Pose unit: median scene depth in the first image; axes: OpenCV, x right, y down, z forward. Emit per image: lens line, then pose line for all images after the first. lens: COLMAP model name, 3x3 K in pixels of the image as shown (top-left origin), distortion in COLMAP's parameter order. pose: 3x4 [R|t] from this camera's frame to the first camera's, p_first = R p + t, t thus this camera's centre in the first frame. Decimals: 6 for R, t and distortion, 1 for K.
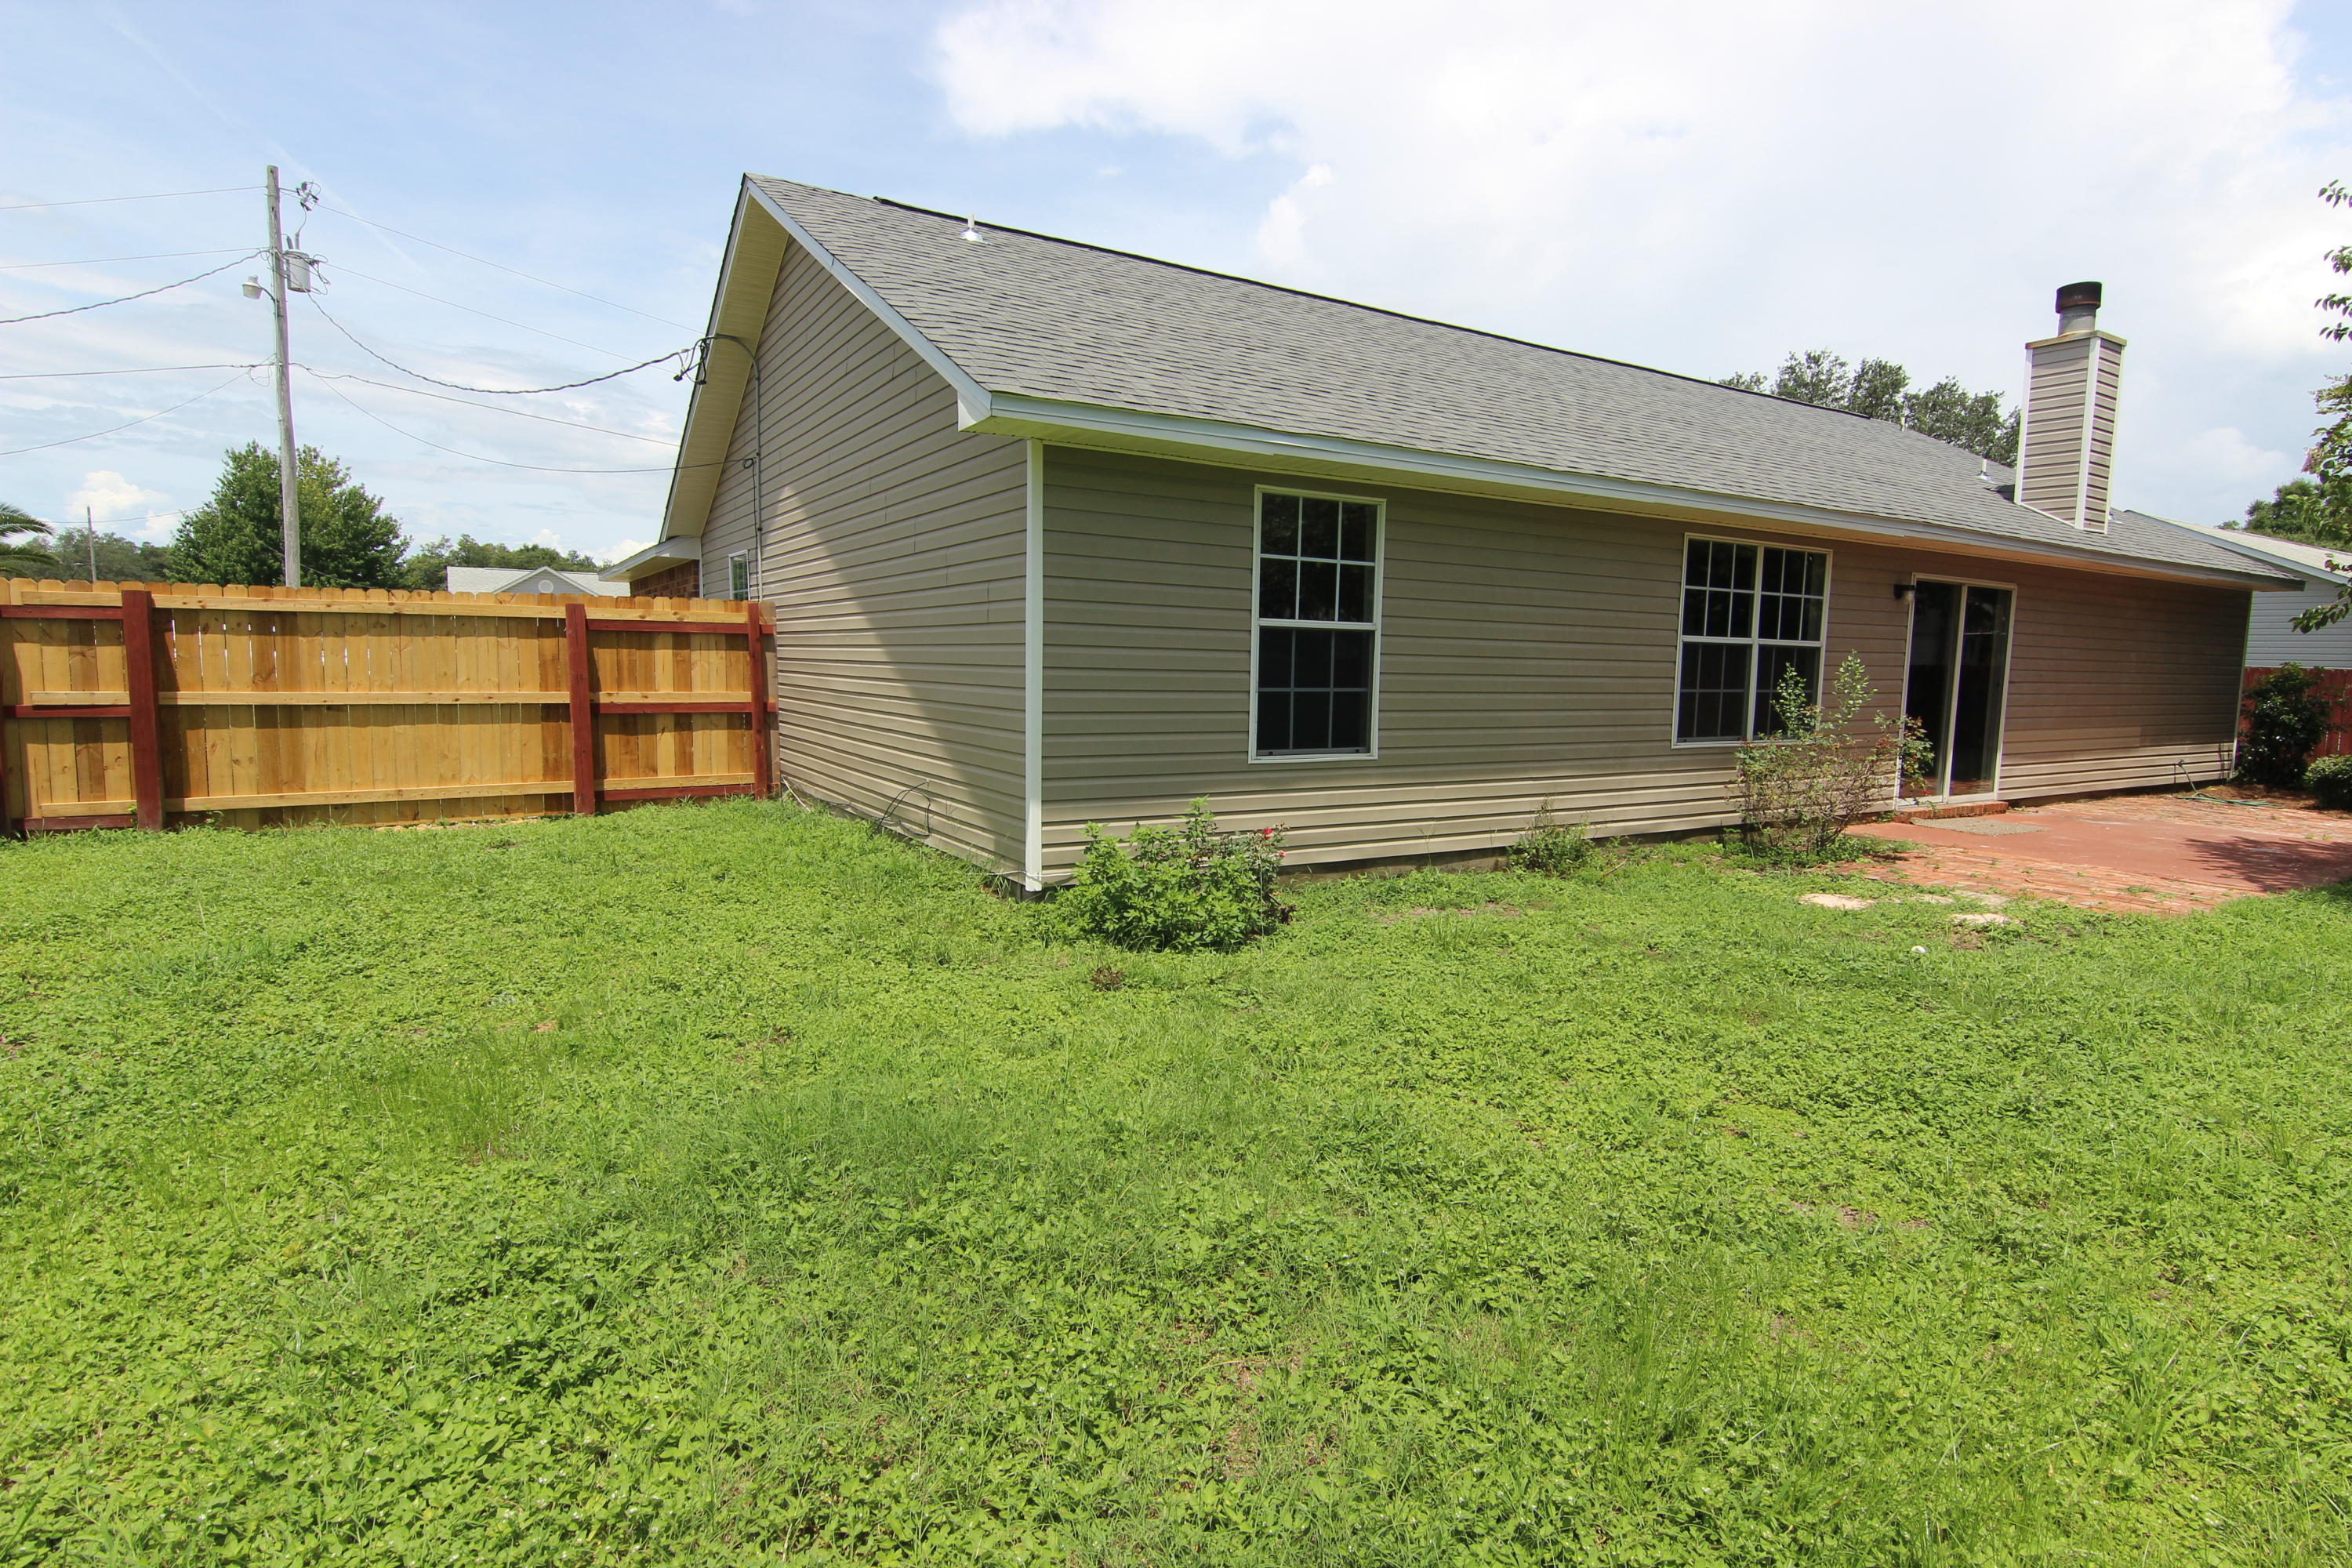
lens RADIAL K [[1186.3, 0, 1175.0], [0, 1186.3, 789.1], [0, 0, 1]] dist [-0.003637, -0.008877]
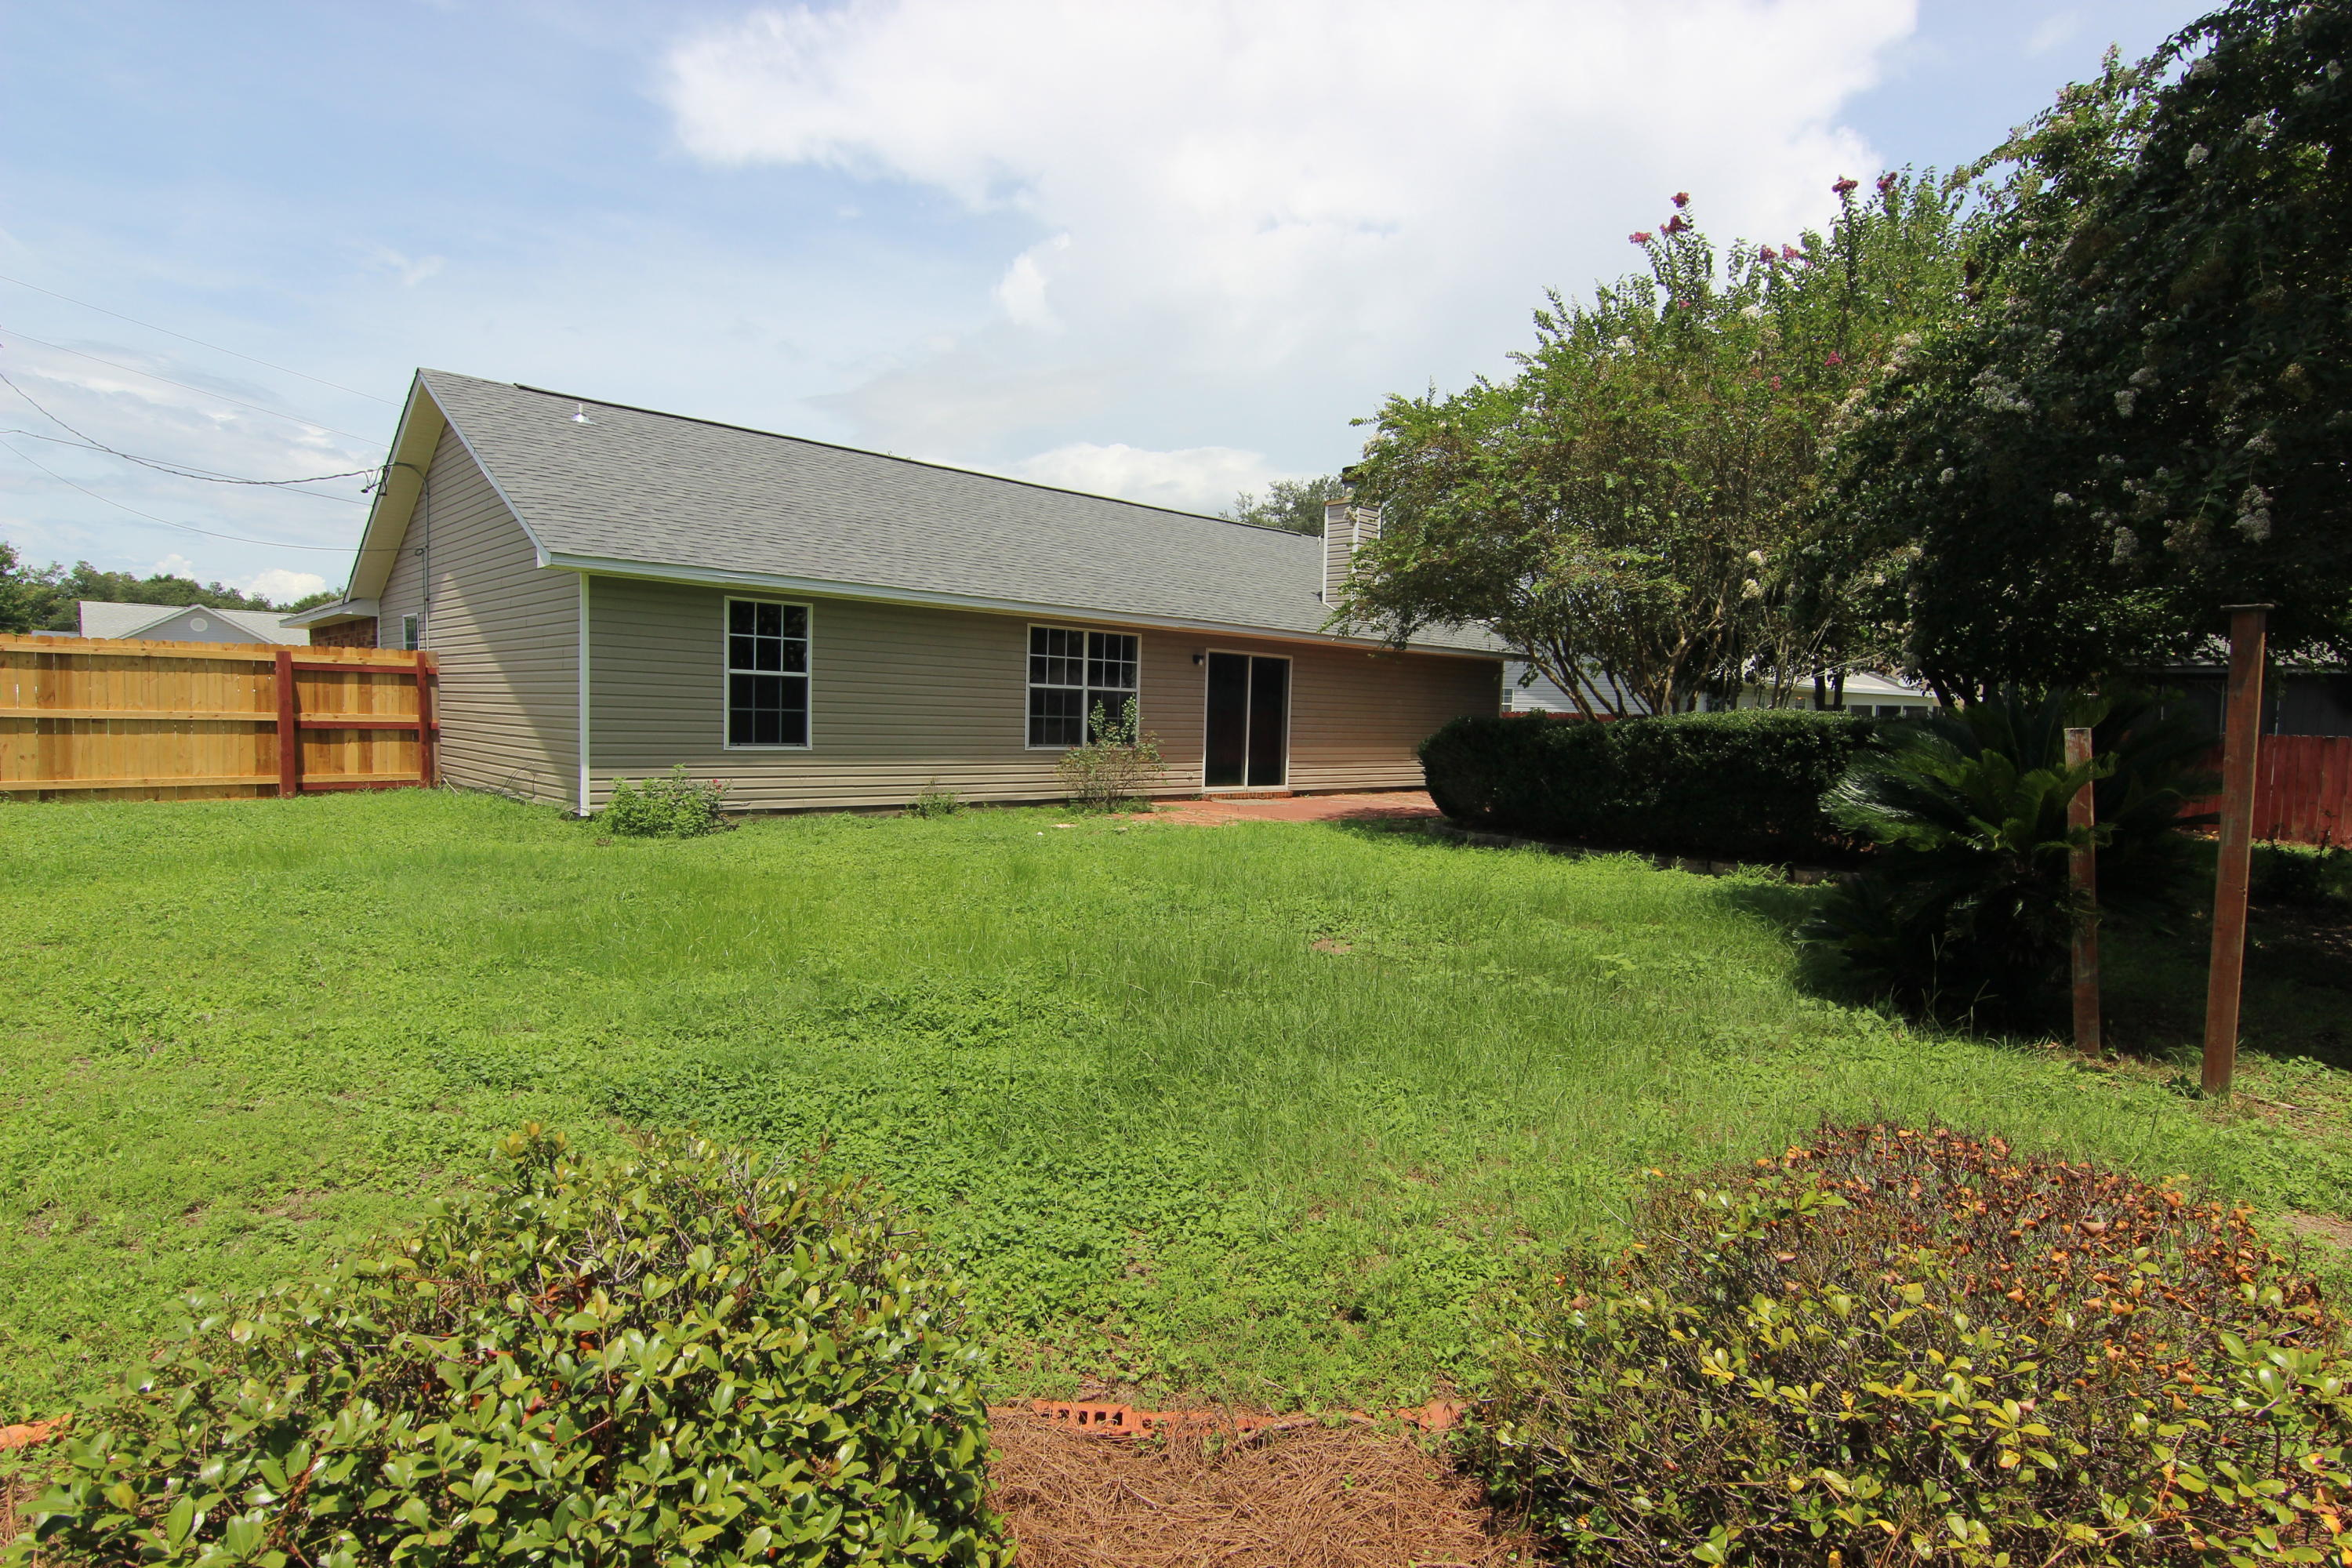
lens RADIAL K [[1186.3, 0, 1179.8], [0, 1186.3, 786.9], [0, 0, 1]] dist [-0.003637, -0.008877]
pose [[0.975698, -0.005040, 0.219061, 0.241302], [0.014786, 0.998971, -0.042872, 0.085534], [-0.218620, 0.045069, 0.974769, -0.628456]]
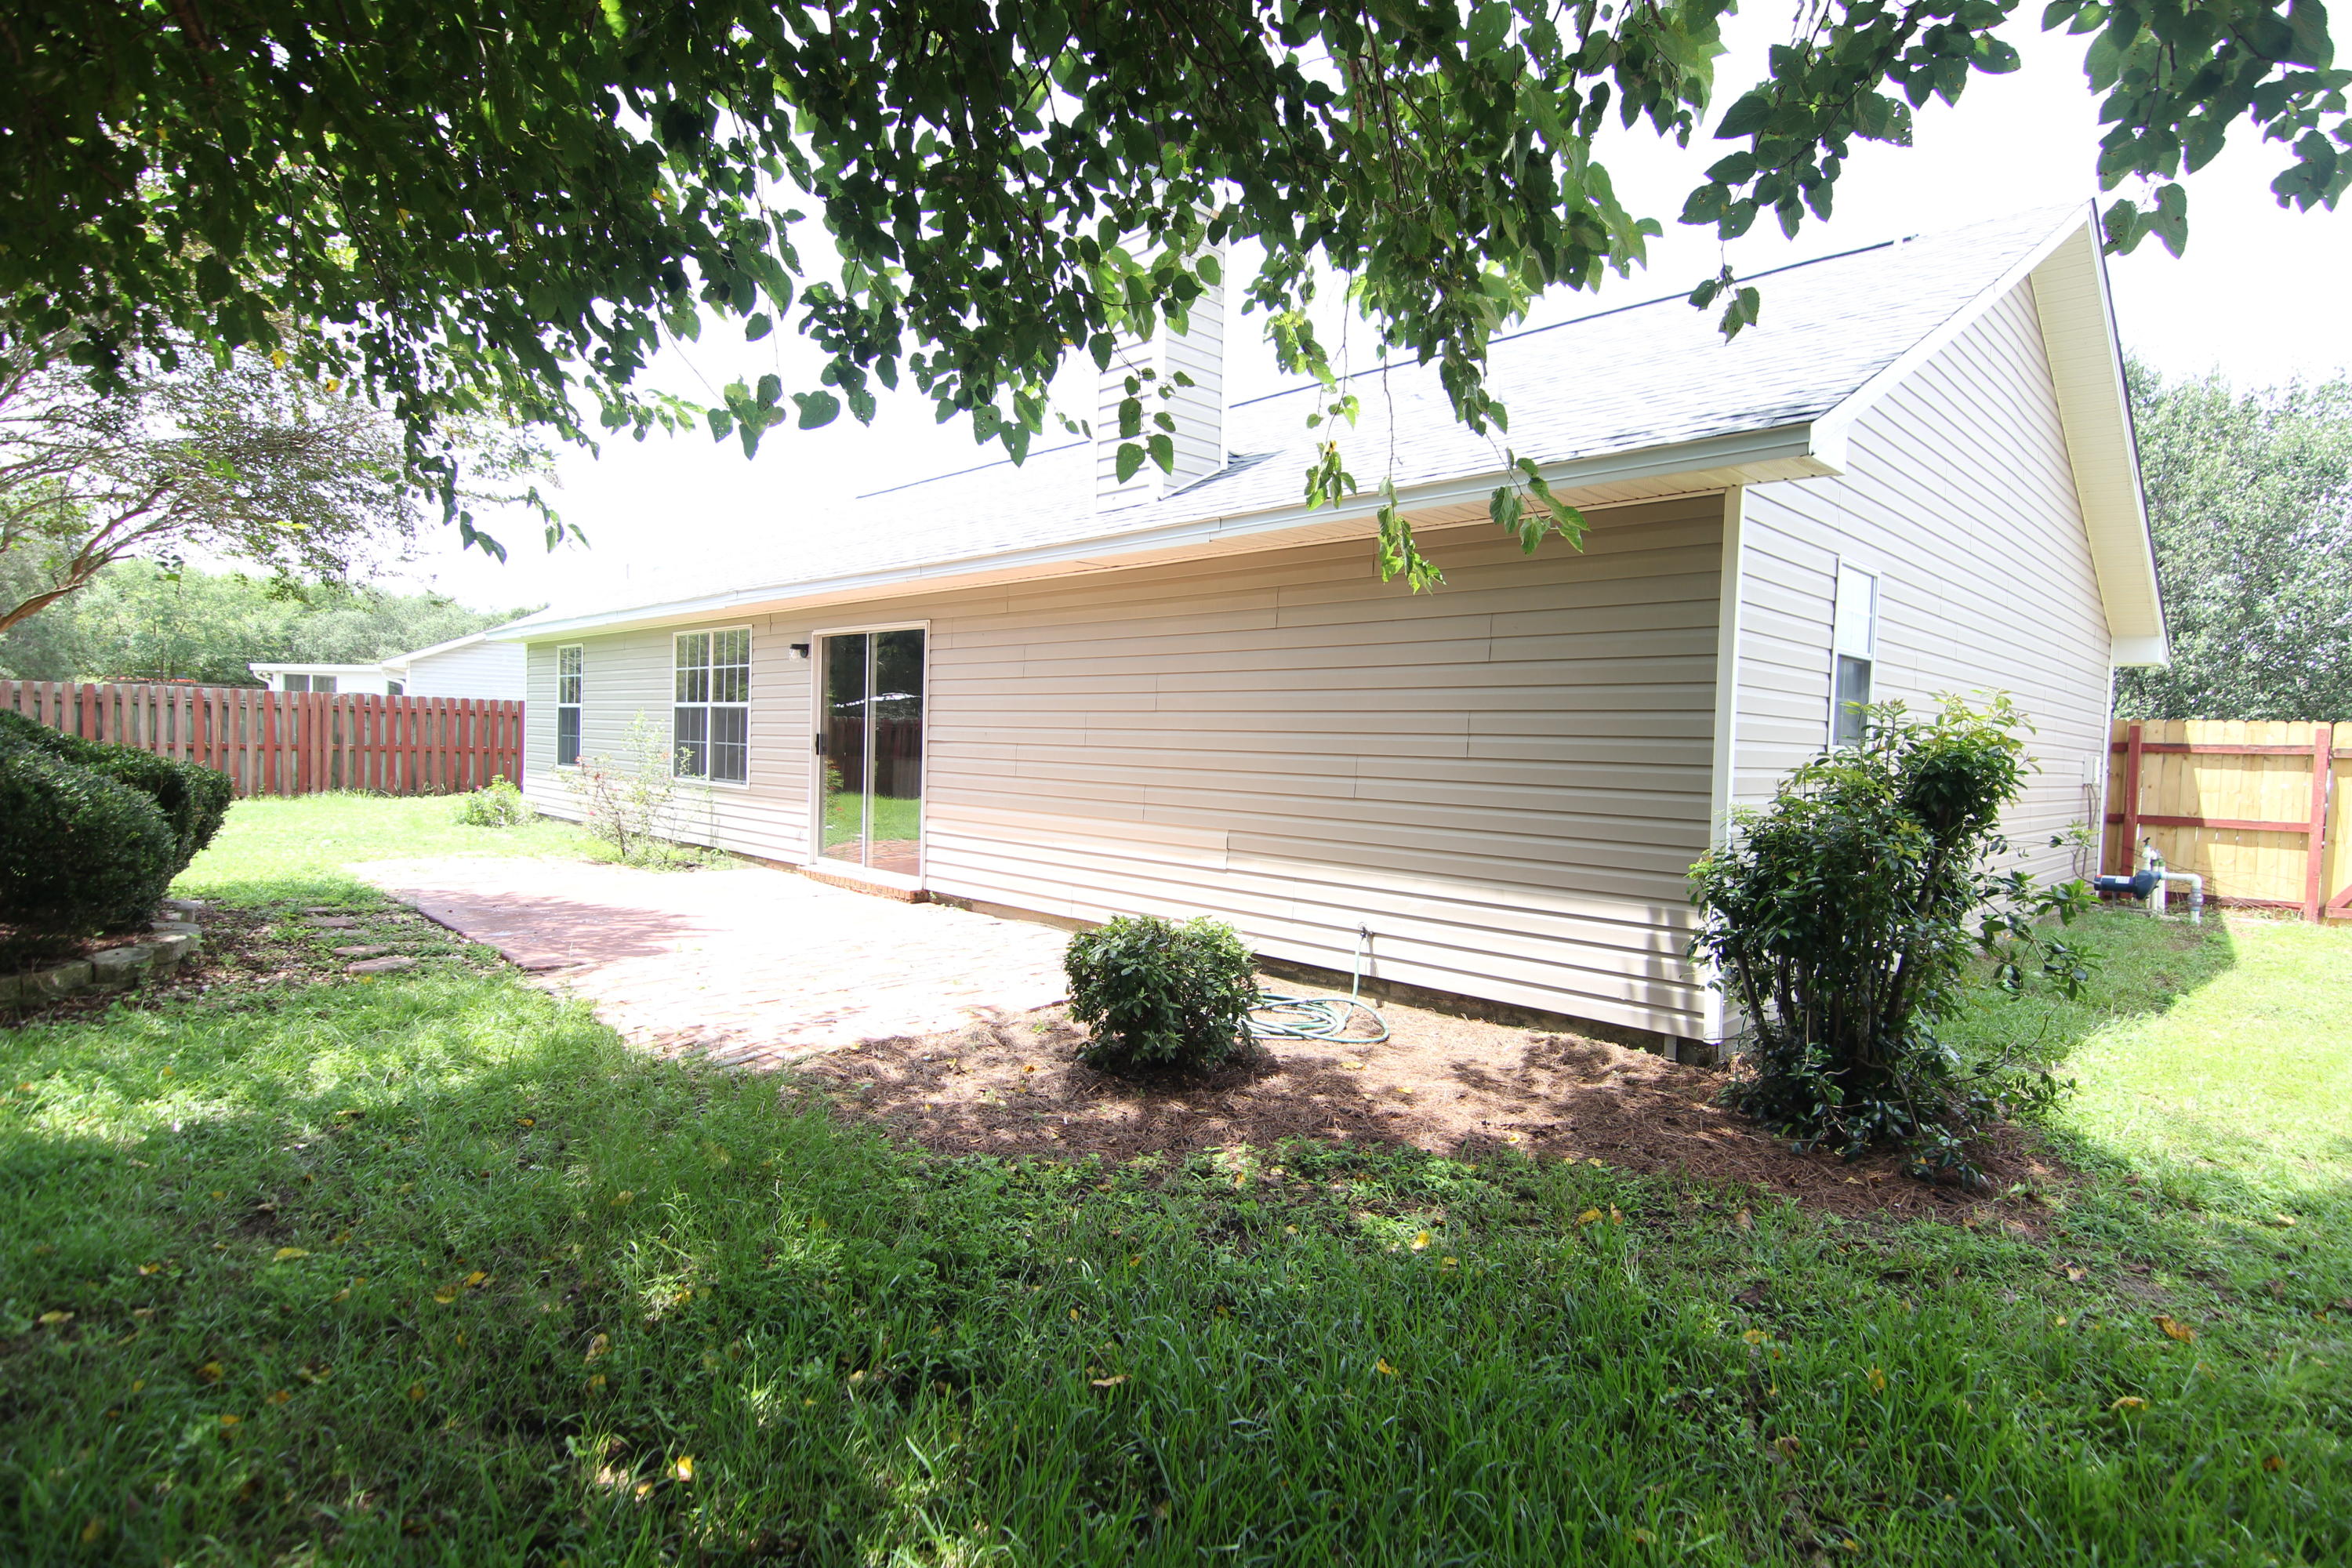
lens RADIAL K [[1186.3, 0, 1175.5], [0, 1186.3, 781.9], [0, 0, 1]] dist [-0.003637, -0.008877]
pose [[0.226351, 0.029027, -0.973613, 1.797167], [-0.118175, 0.992990, 0.002131, -0.098453], [0.966851, 0.114575, 0.228194, 1.153307]]
